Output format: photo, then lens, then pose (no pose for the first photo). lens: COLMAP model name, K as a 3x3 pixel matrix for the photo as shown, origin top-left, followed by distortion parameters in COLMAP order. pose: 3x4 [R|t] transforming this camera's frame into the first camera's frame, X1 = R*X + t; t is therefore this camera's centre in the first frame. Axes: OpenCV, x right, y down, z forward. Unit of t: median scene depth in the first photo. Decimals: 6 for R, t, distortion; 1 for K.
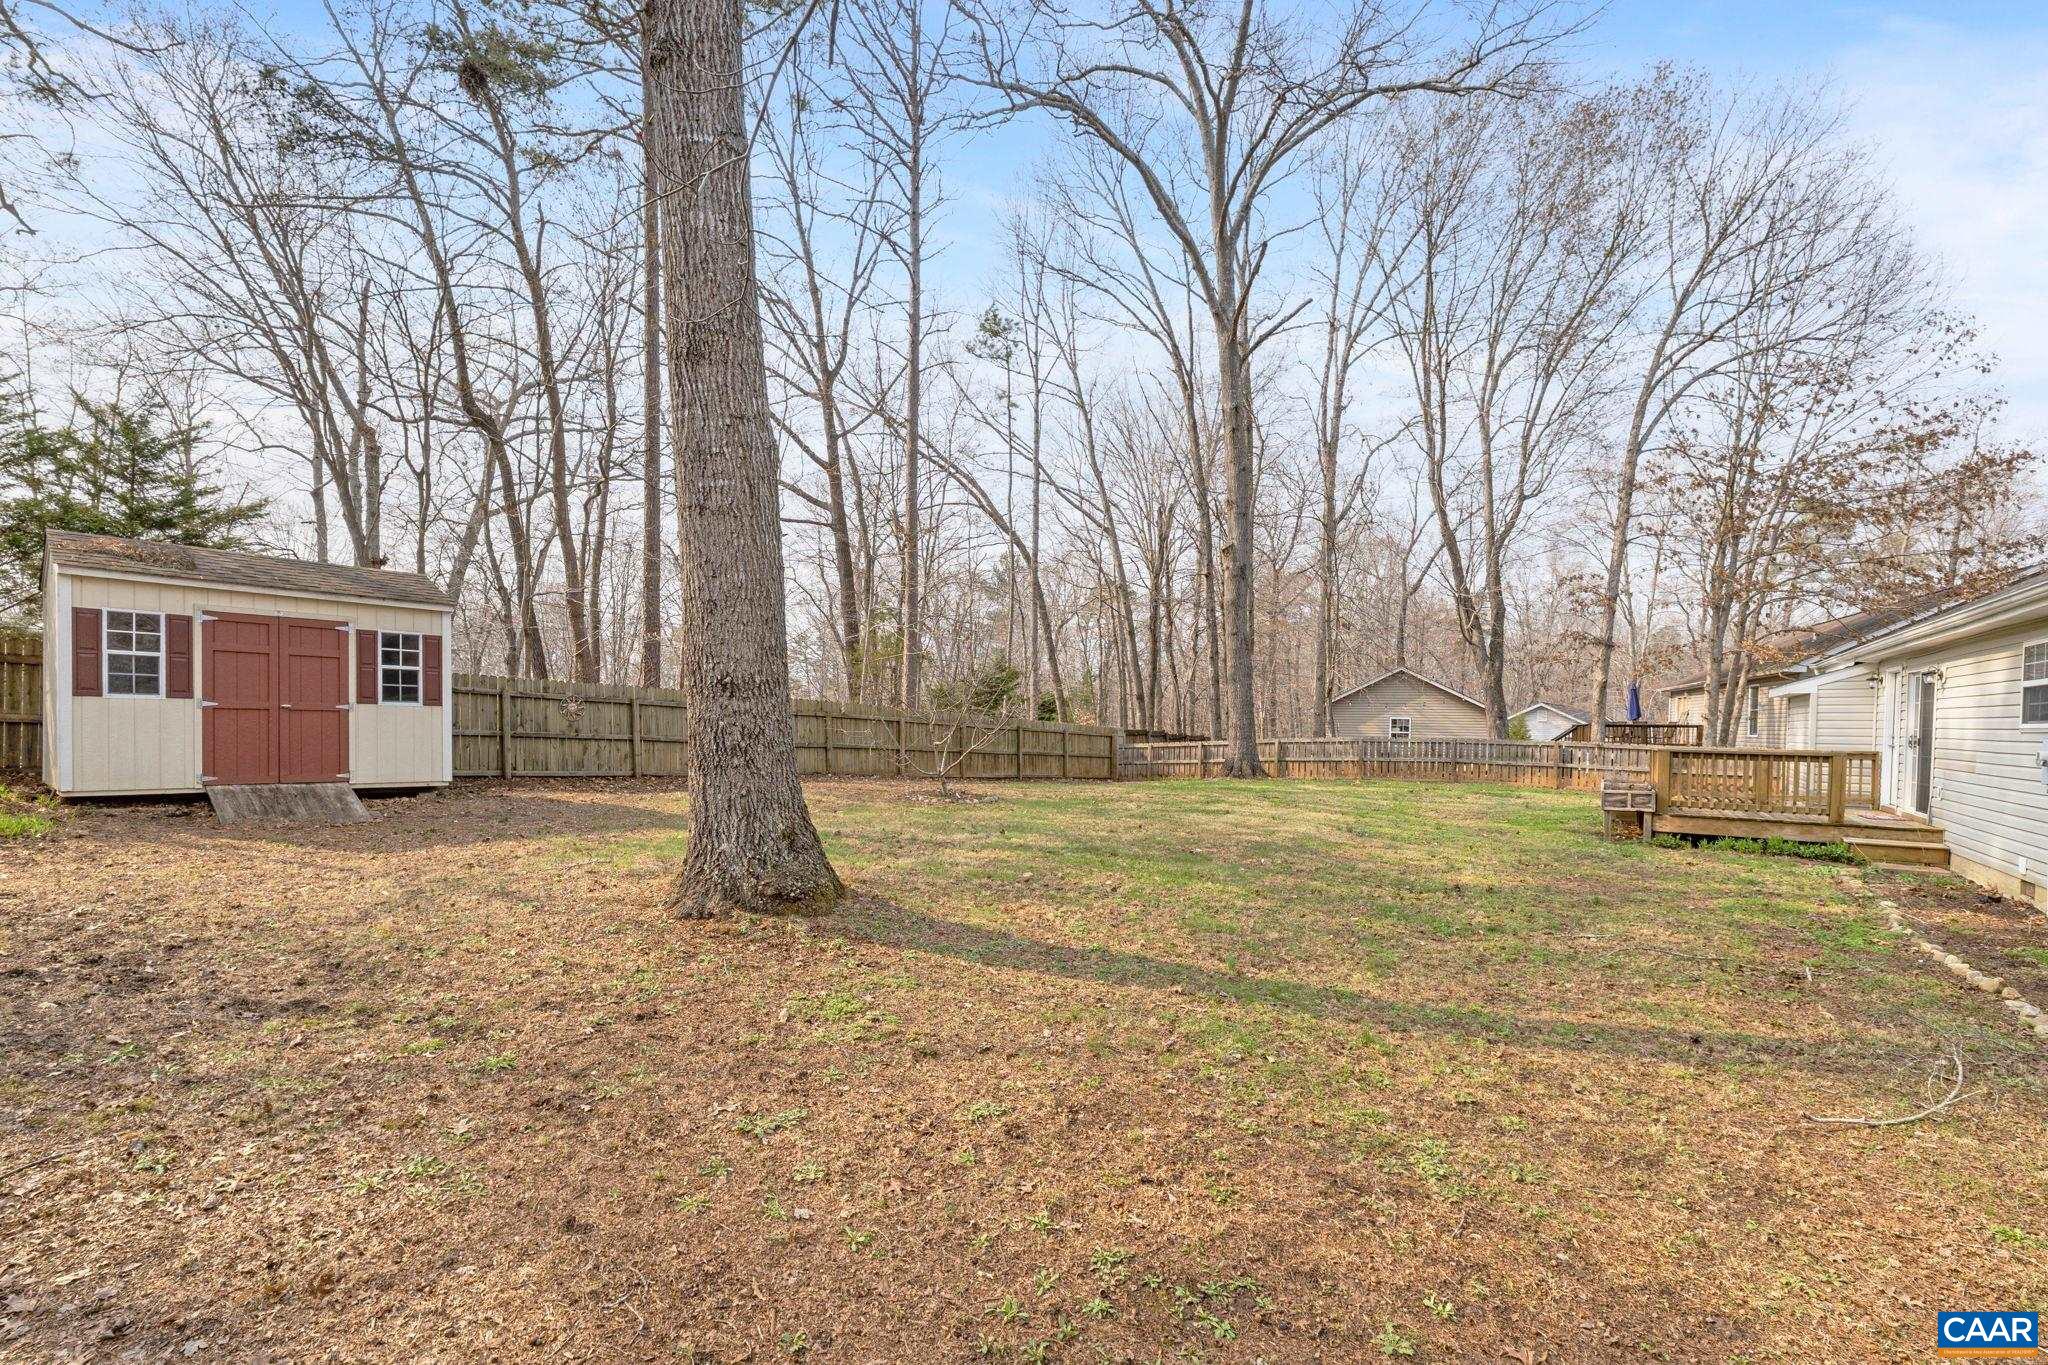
lens RADIAL K [[875.4, 0, 1022.5], [0, 875.4, 743.8], [0, 0, 1]] dist [-0.009261, -0.000034]
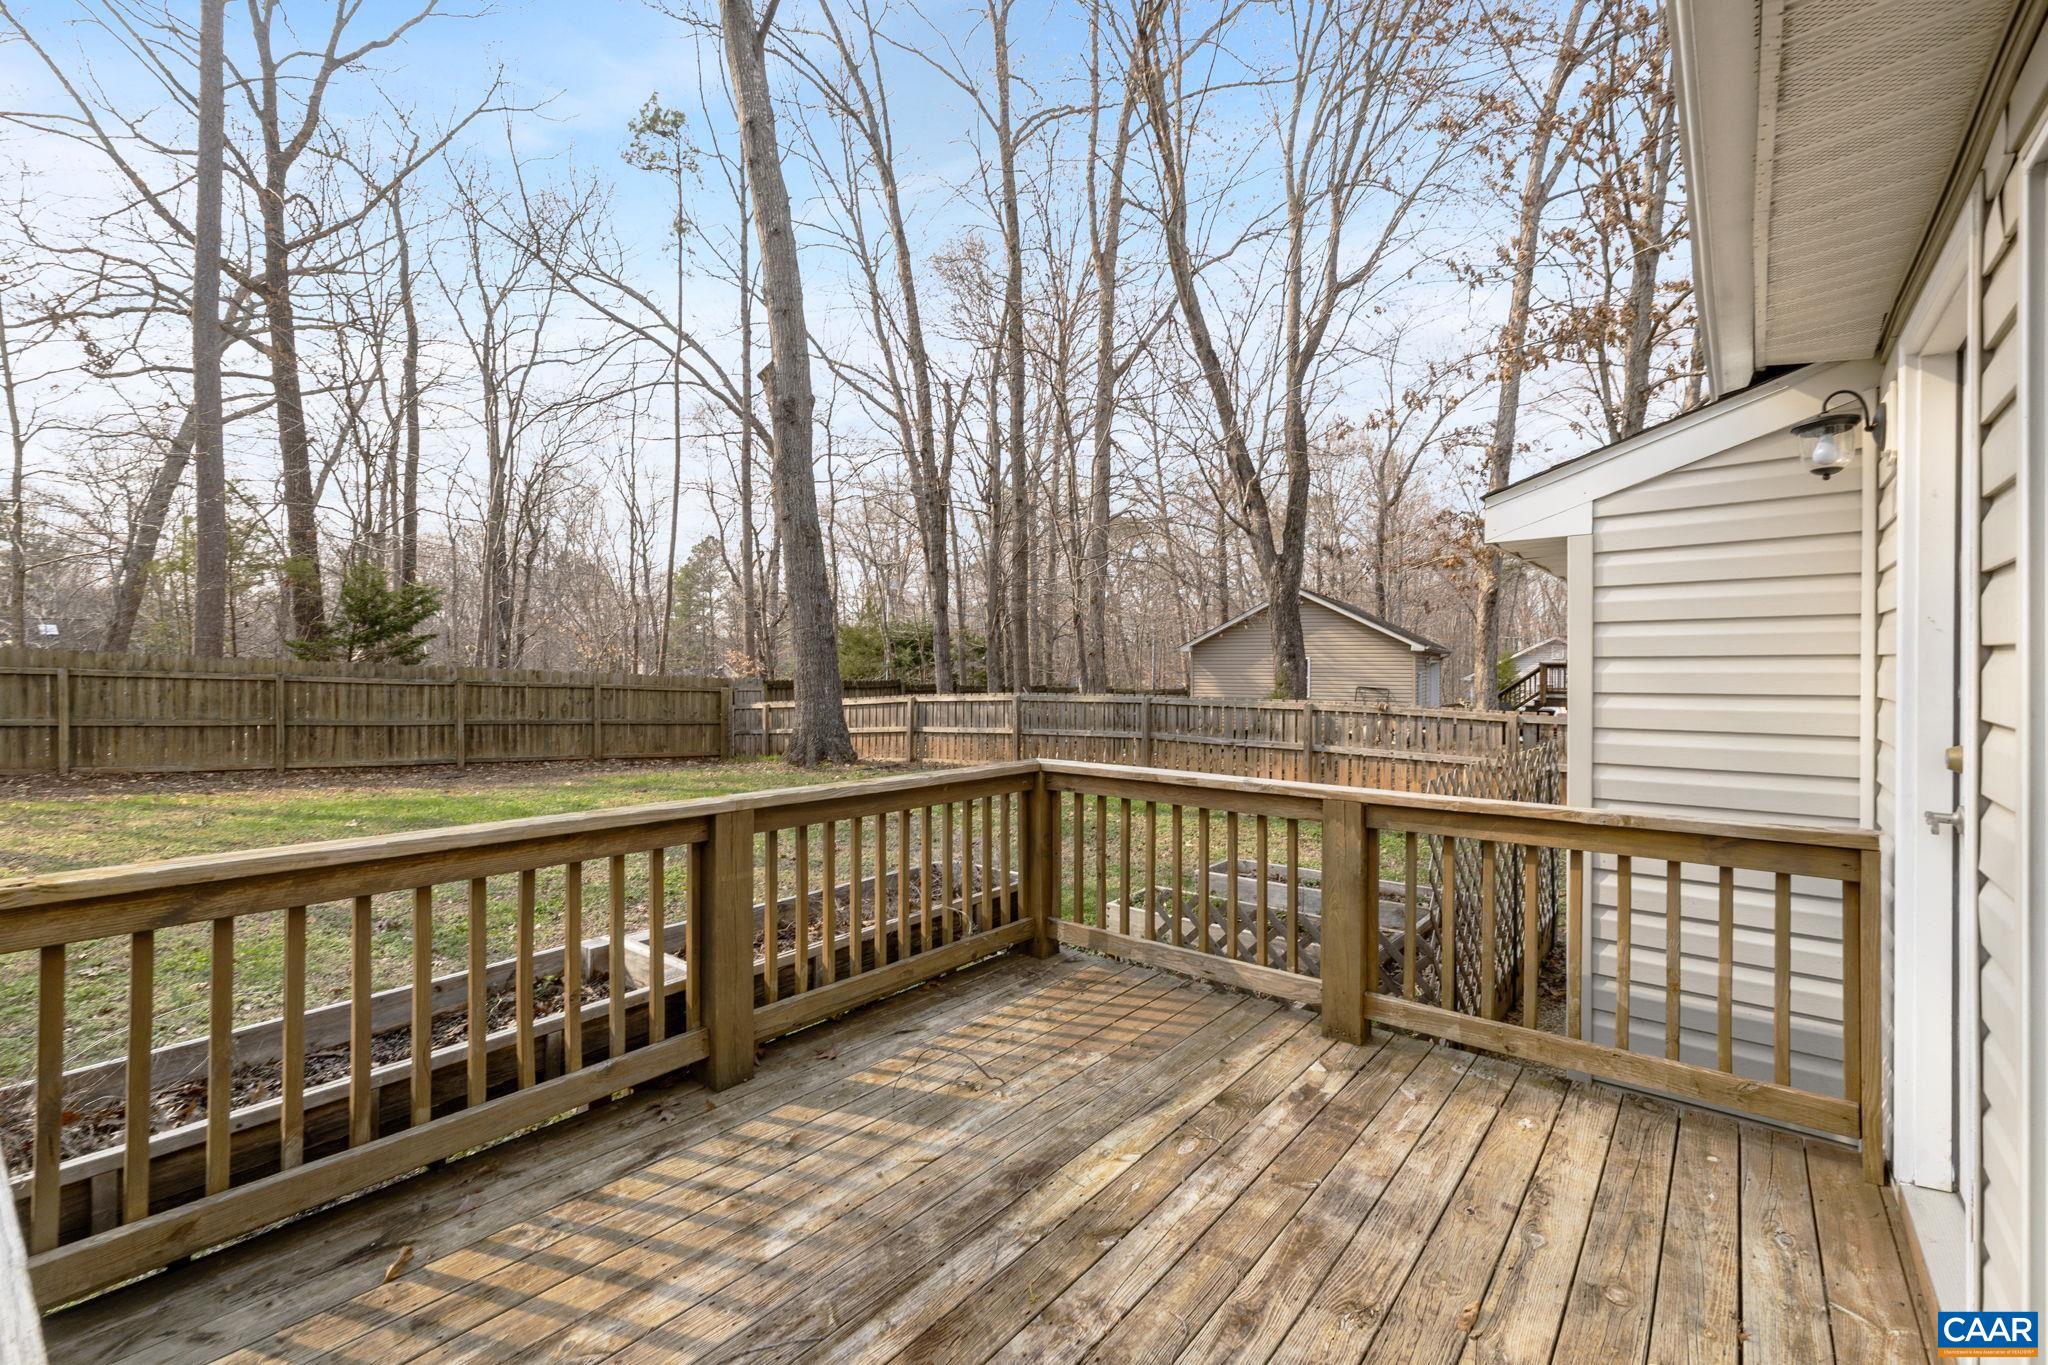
lens RADIAL K [[869.6, 0, 1025.4], [0, 869.6, 669.8], [0, 0, 1]] dist [0.000355, -0.000082]
pose [[0.996785, -0.010359, -0.079445, 0.427643], [0.008668, 0.999729, -0.021604, -0.010534], [0.079647, 0.020846, 0.996605, 0.419344]]
